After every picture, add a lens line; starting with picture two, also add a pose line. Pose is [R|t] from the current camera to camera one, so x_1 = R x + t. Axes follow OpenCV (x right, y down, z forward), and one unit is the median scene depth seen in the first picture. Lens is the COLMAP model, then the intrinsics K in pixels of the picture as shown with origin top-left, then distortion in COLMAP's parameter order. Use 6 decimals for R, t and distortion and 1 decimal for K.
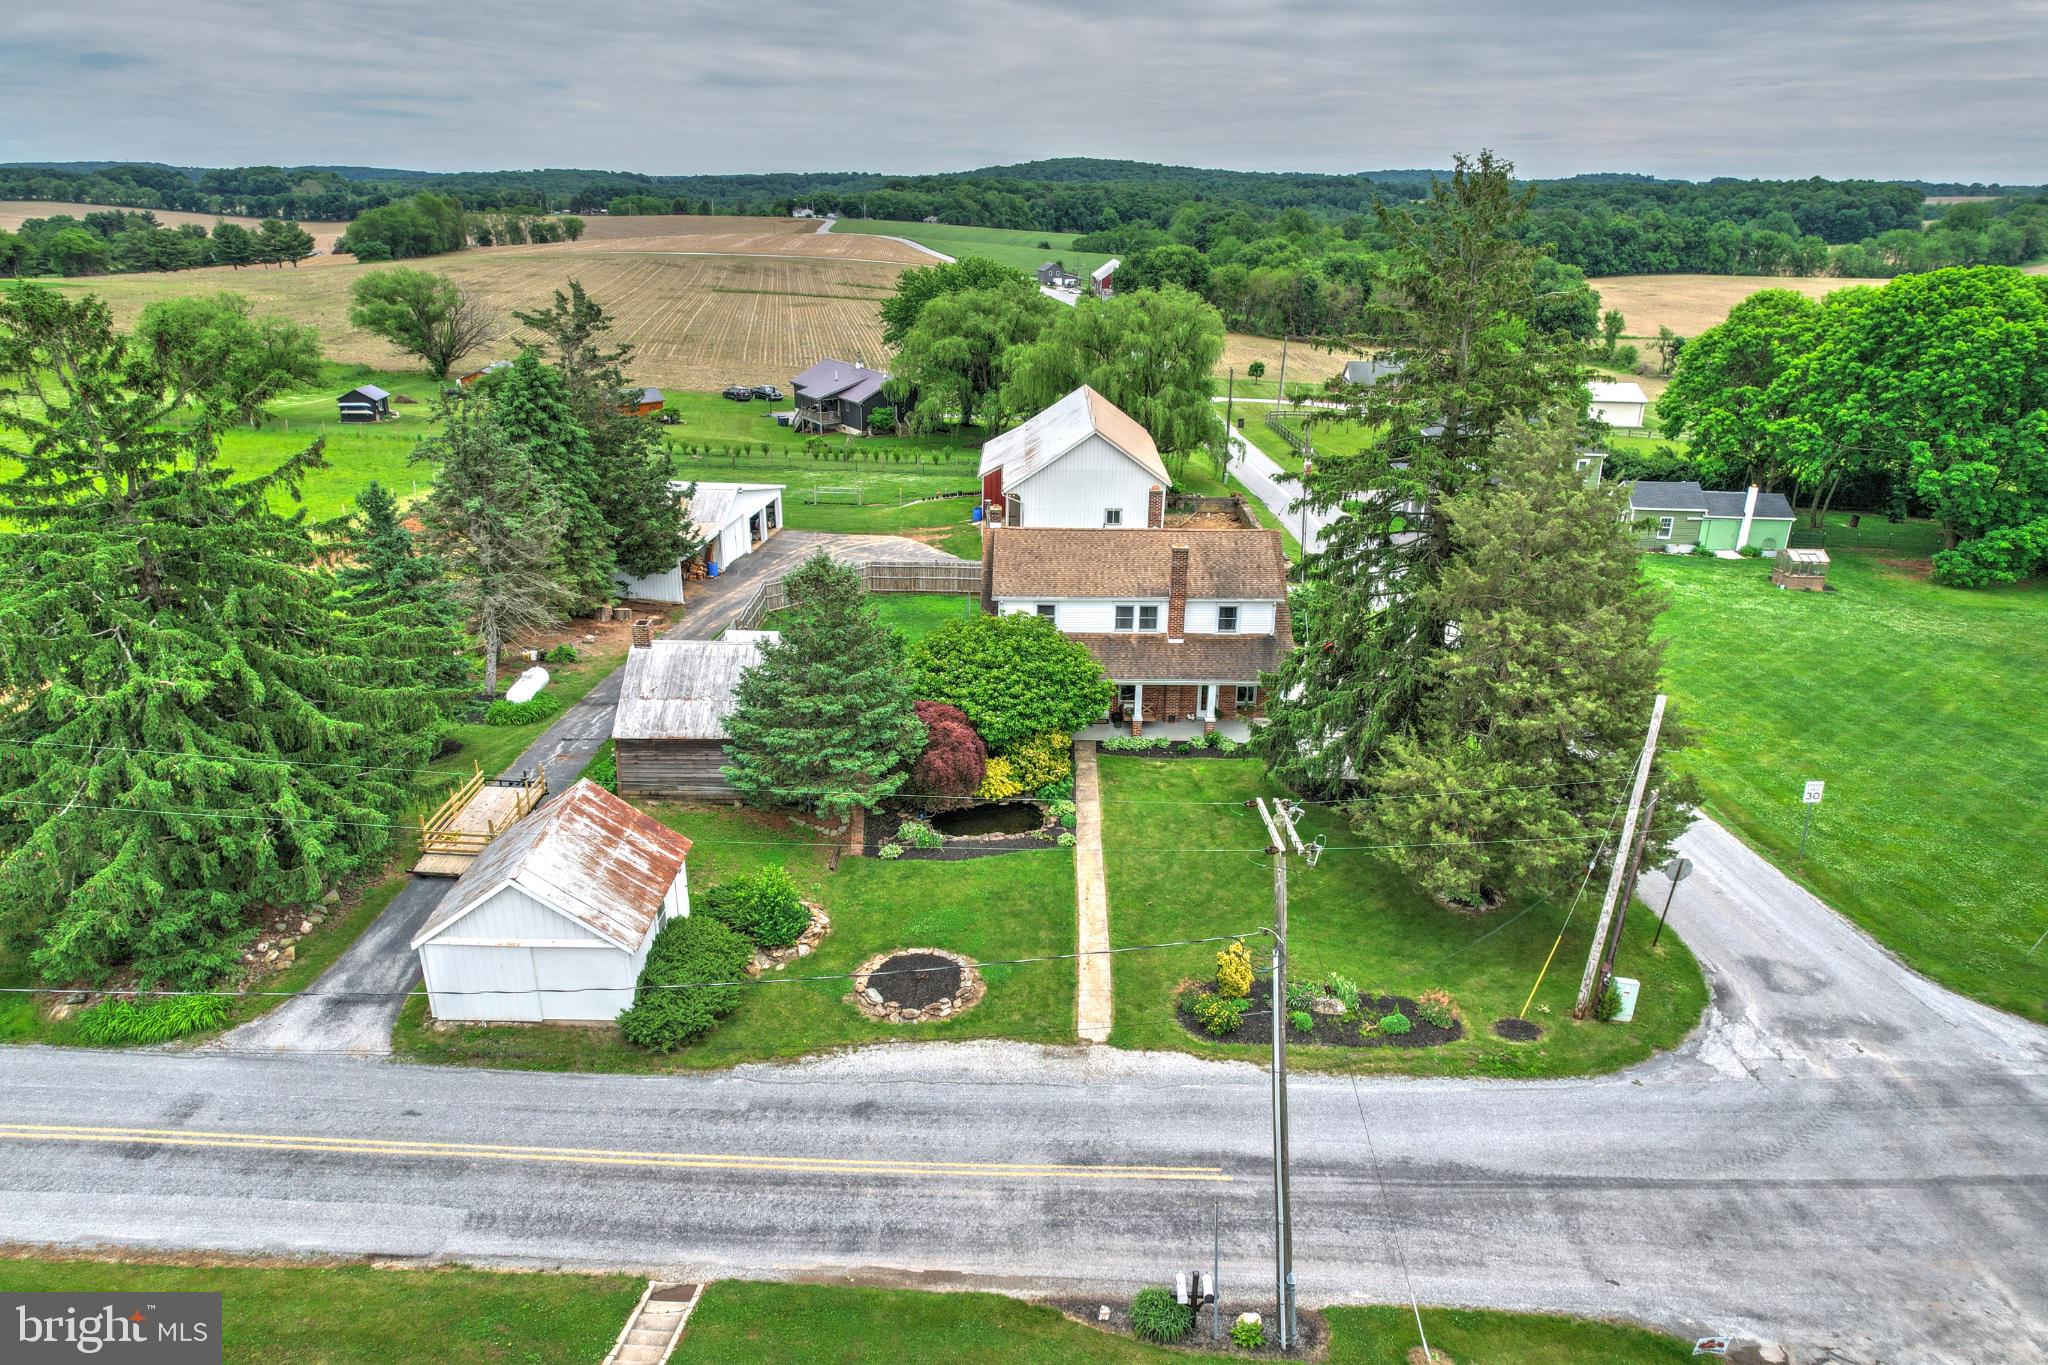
lens RADIAL K [[1322.6, 0, 1026.6], [0, 1322.6, 675.3], [0, 0, 1]] dist [-0.068629, 0.064112]
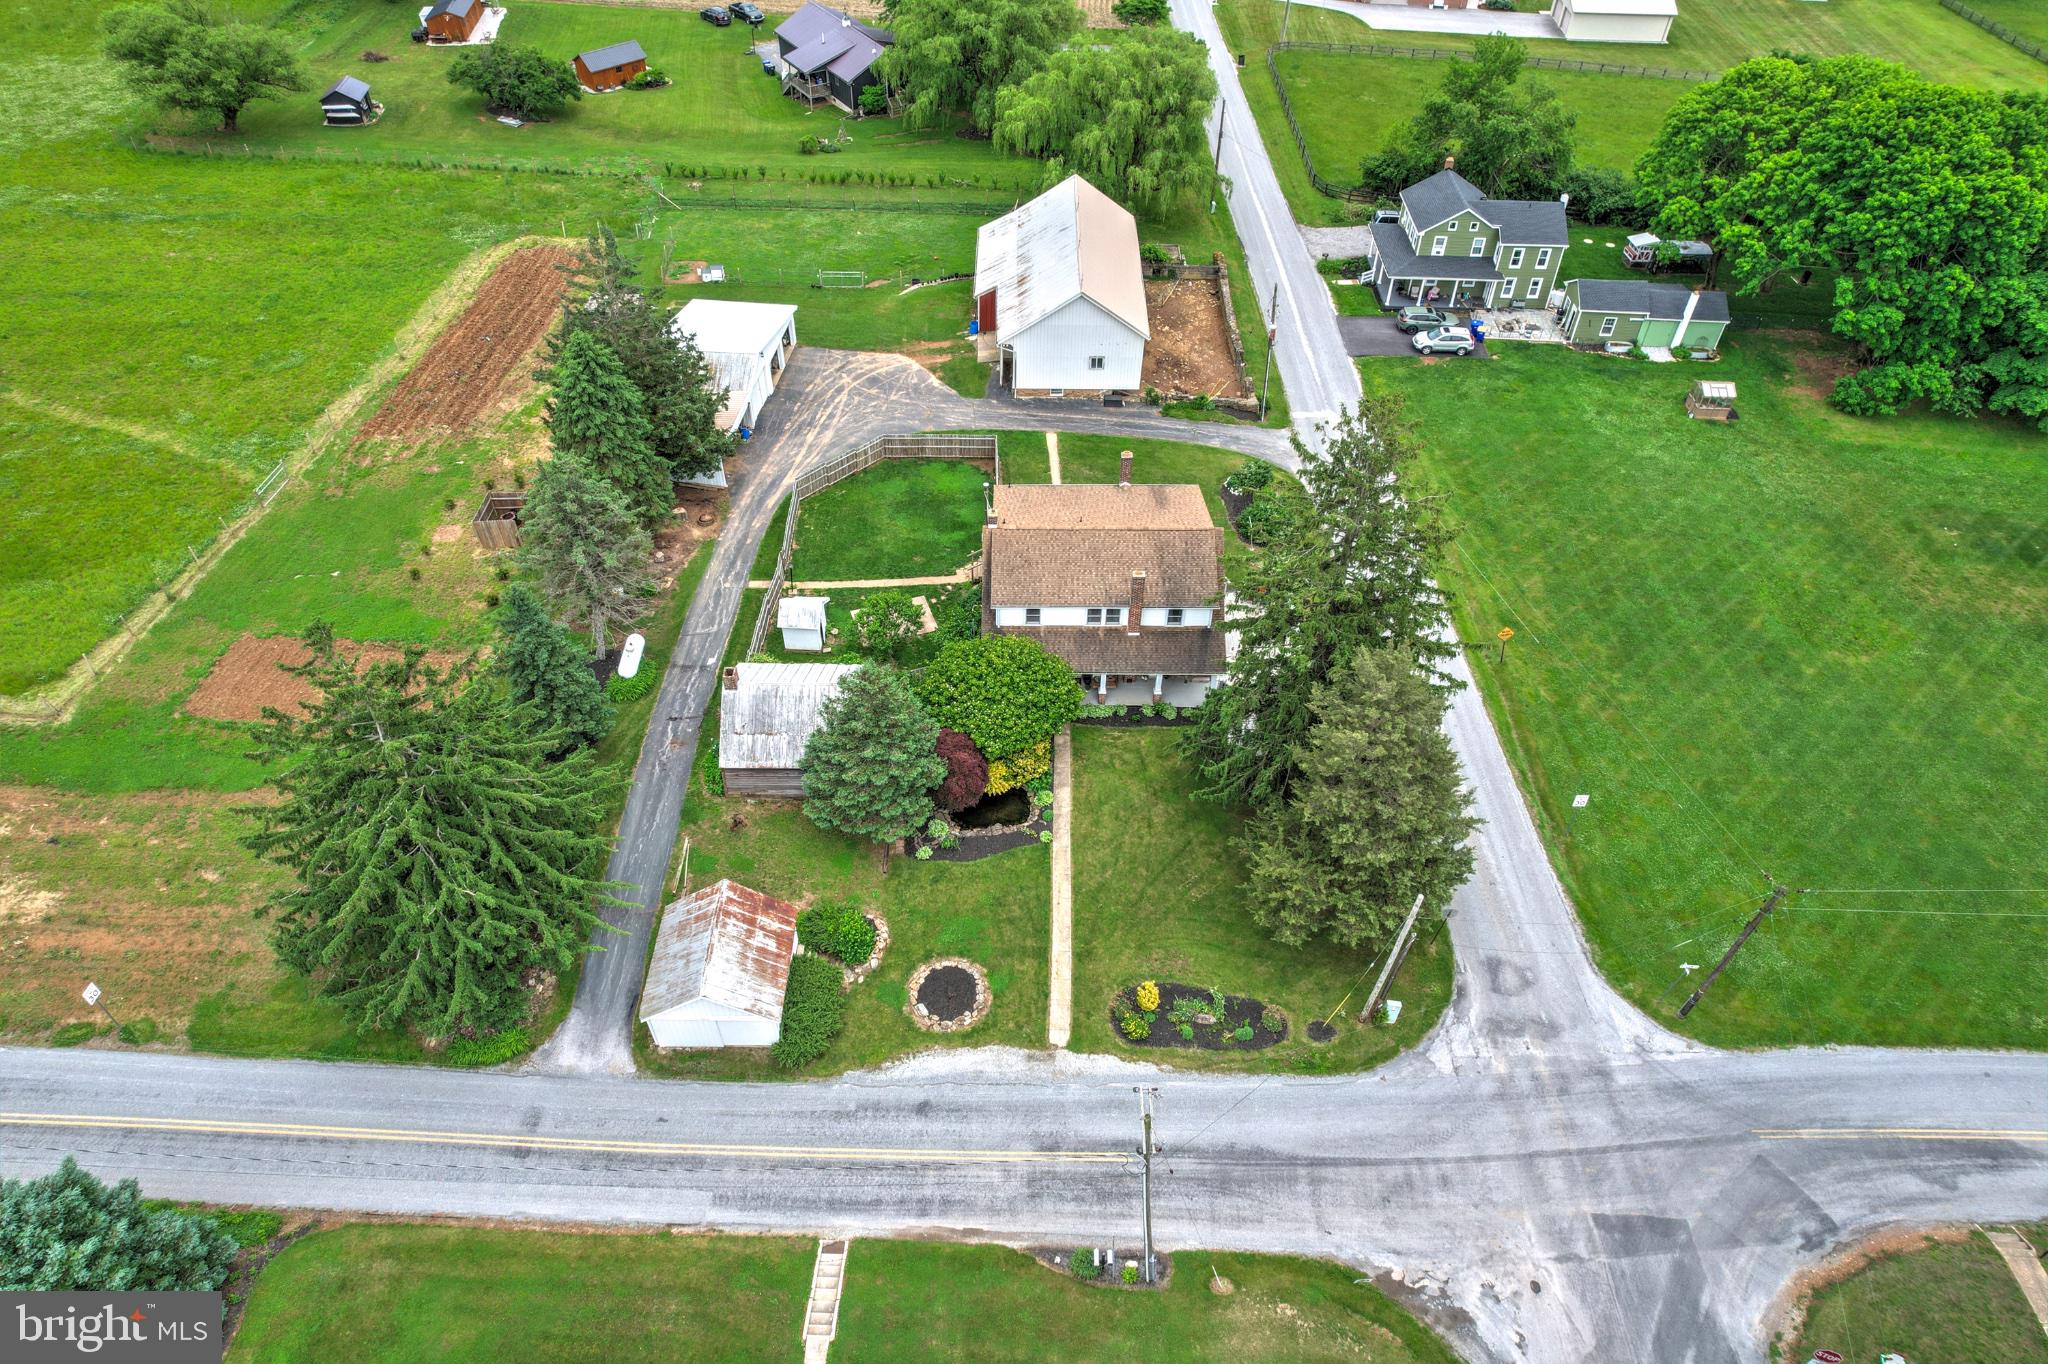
lens RADIAL K [[1322.6, 0, 1023.6], [0, 1322.6, 693.8], [0, 0, 1]] dist [-0.068629, 0.064112]
pose [[0.999998, -0.001171, 0.001585, 0.005232], [0.000425, 0.913544, 0.406739, -0.780747], [-0.001924, -0.406737, 0.913543, -0.317322]]
